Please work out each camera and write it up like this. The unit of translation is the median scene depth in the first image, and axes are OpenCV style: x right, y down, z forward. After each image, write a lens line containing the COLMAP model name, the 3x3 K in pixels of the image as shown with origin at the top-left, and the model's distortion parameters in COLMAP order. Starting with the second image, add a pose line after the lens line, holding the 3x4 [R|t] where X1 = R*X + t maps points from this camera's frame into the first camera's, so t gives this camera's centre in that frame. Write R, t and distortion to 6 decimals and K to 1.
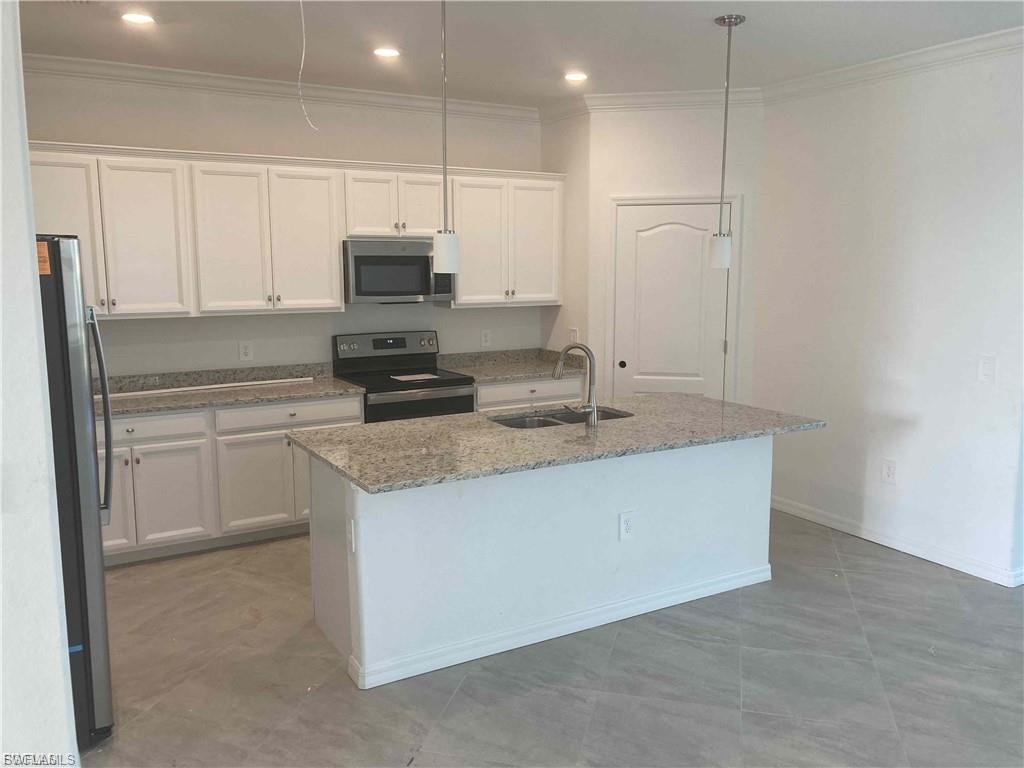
lens RADIAL K [[830.2, 0, 519.8], [0, 830.2, 380.7], [0, 0, 1]] dist [0.058028, -0.053603]
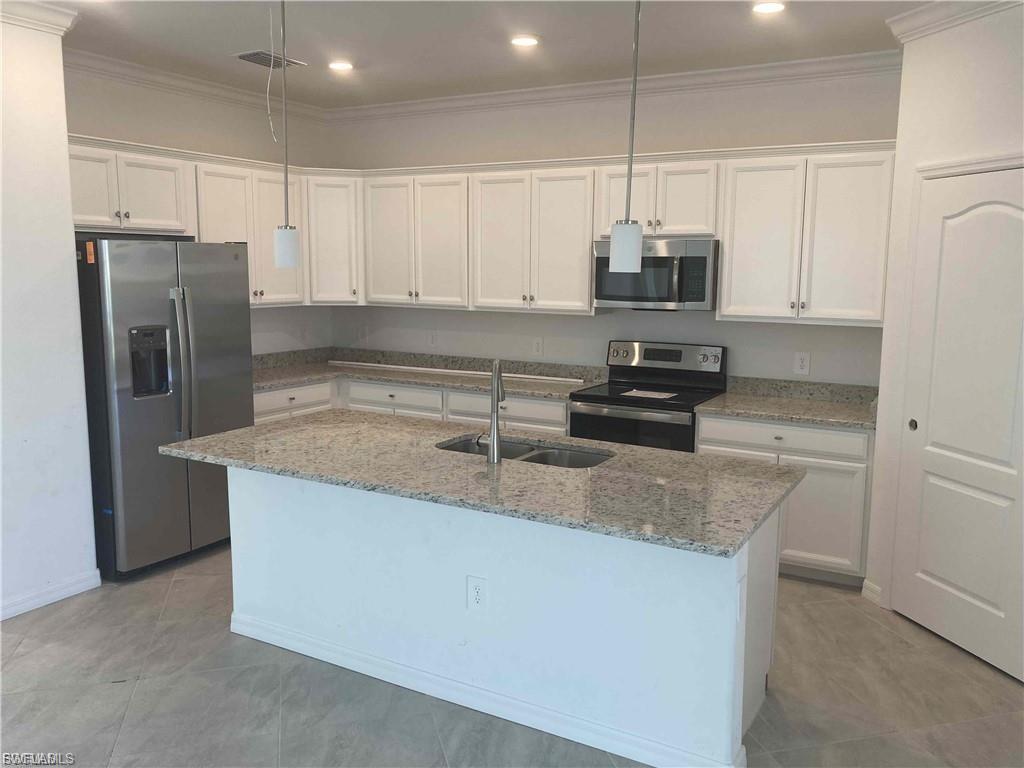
lens RADIAL K [[830.2, 0, 518.4], [0, 830.2, 387.5], [0, 0, 1]] dist [0.058028, -0.053603]
pose [[0.500473, 0.135209, -0.855129, 0.655726], [-0.136603, 0.987689, 0.076220, -0.070213], [0.854907, 0.078667, 0.512782, 0.501413]]
